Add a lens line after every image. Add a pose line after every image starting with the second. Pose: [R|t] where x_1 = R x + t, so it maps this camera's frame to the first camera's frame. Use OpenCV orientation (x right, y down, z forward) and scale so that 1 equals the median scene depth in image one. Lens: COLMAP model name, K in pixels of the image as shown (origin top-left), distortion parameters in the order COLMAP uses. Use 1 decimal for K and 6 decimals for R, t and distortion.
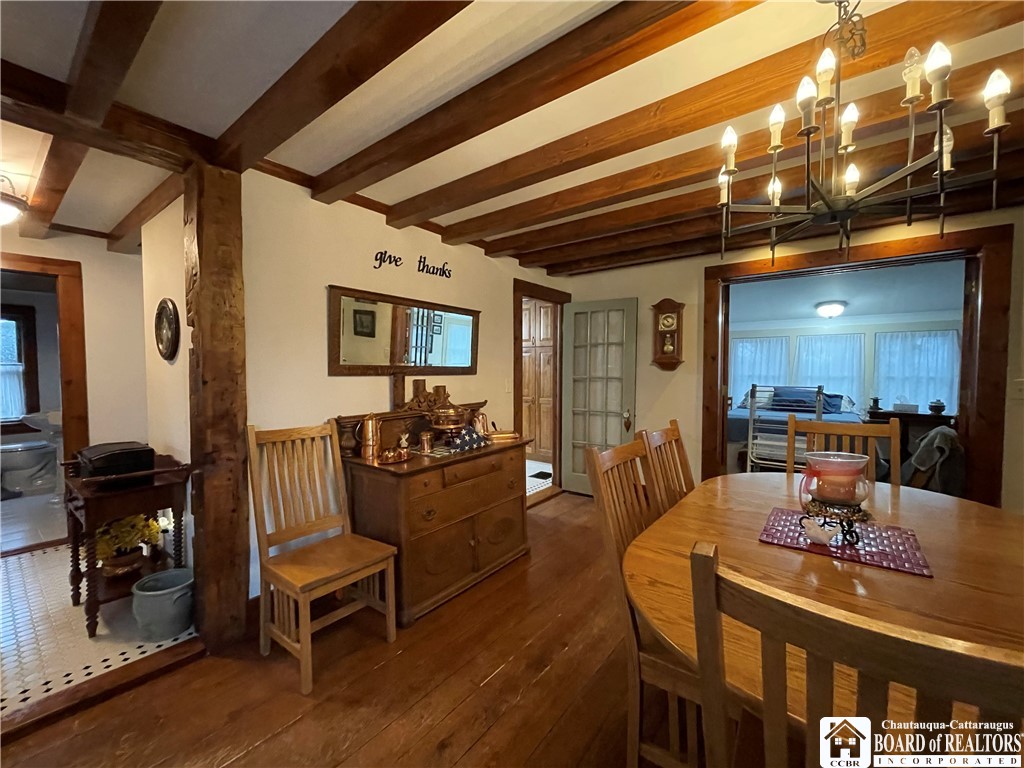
lens RADIAL K [[413.7, 0, 511.2], [0, 413.7, 384.7], [0, 0, 1]] dist [-0.001751, -0.000515]
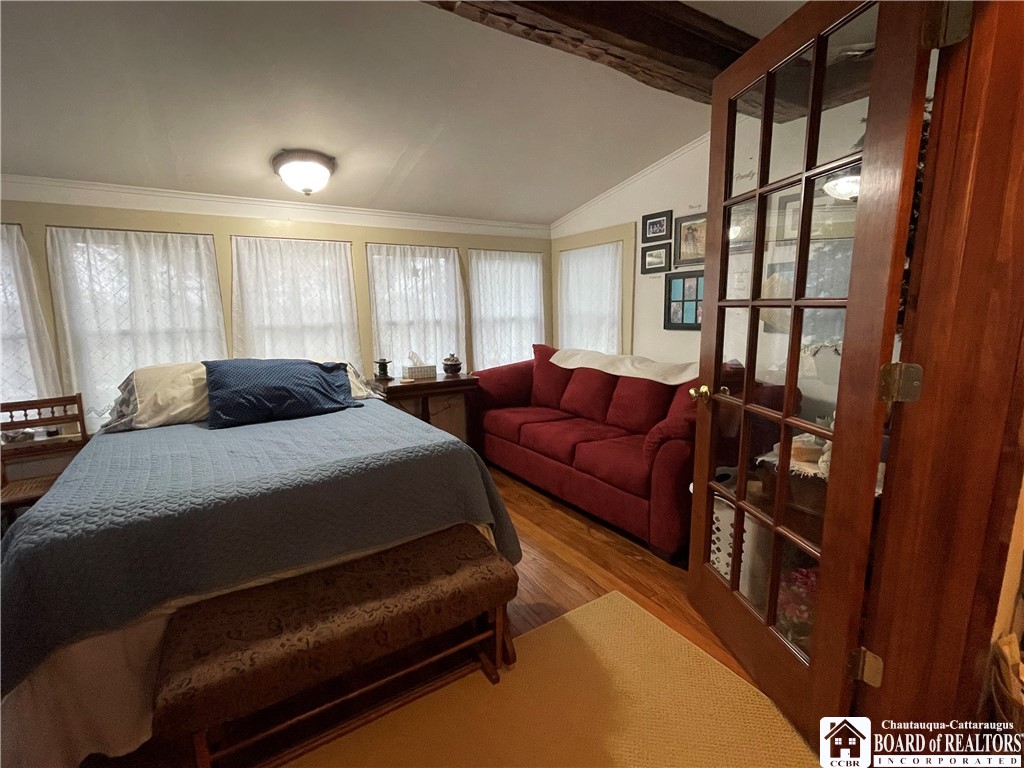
lens RADIAL K [[472.9, 0, 511.1], [0, 472.9, 384.2], [0, 0, 1]] dist [0.000349, -0.000068]
pose [[0.333306, -0.171020, 0.927178, 0.339839], [0.045580, 0.985184, 0.165334, -0.035264], [-0.941716, -0.012846, 0.336162, 0.618983]]
